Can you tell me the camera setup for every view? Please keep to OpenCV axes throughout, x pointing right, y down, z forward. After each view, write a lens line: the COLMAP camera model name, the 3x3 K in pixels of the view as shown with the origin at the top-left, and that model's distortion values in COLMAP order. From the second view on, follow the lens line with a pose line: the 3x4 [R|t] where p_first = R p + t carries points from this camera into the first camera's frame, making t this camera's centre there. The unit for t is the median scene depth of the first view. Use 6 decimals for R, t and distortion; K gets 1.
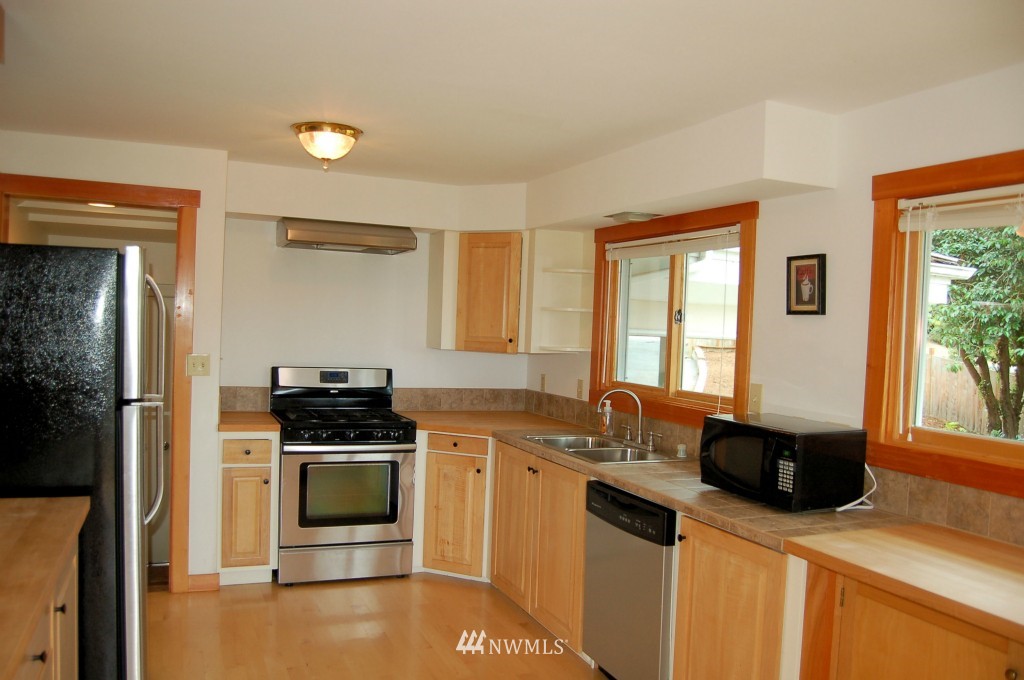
lens RADIAL K [[806.2, 0, 511.7], [0, 806.2, 355.9], [0, 0, 1]] dist [-0.093579, 0.039191]
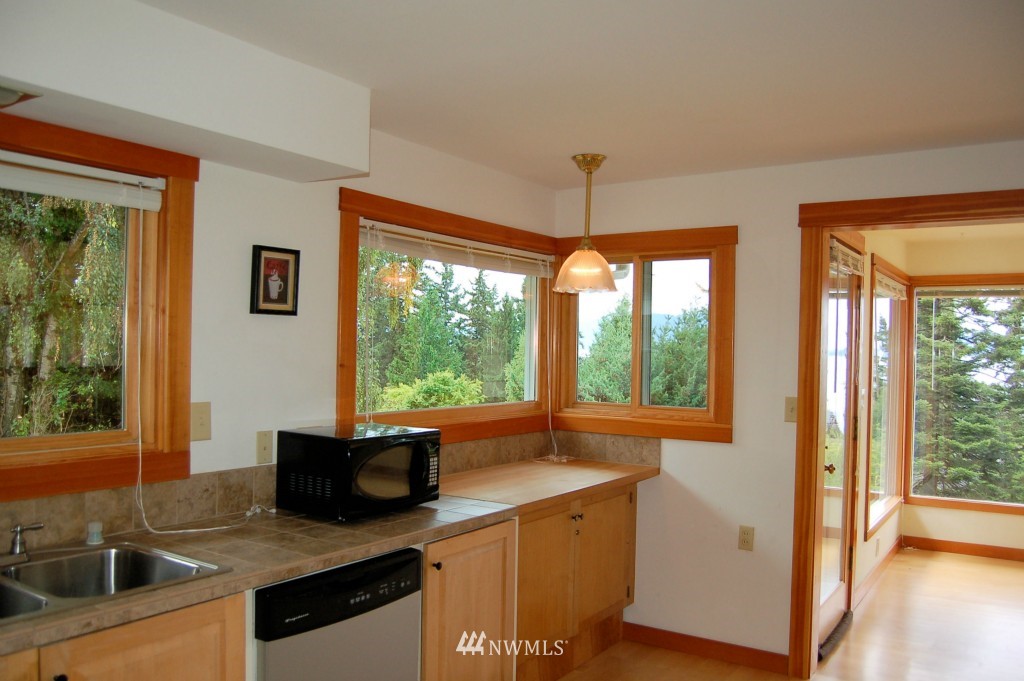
lens RADIAL K [[806.2, 0, 511.7], [0, 806.2, 356.4], [0, 0, 1]] dist [-0.093579, 0.039191]
pose [[-0.535003, -0.056384, 0.842967, -0.529450], [-0.006900, 0.998029, 0.062376, -0.062593], [-0.844822, 0.027555, -0.534337, 1.256584]]
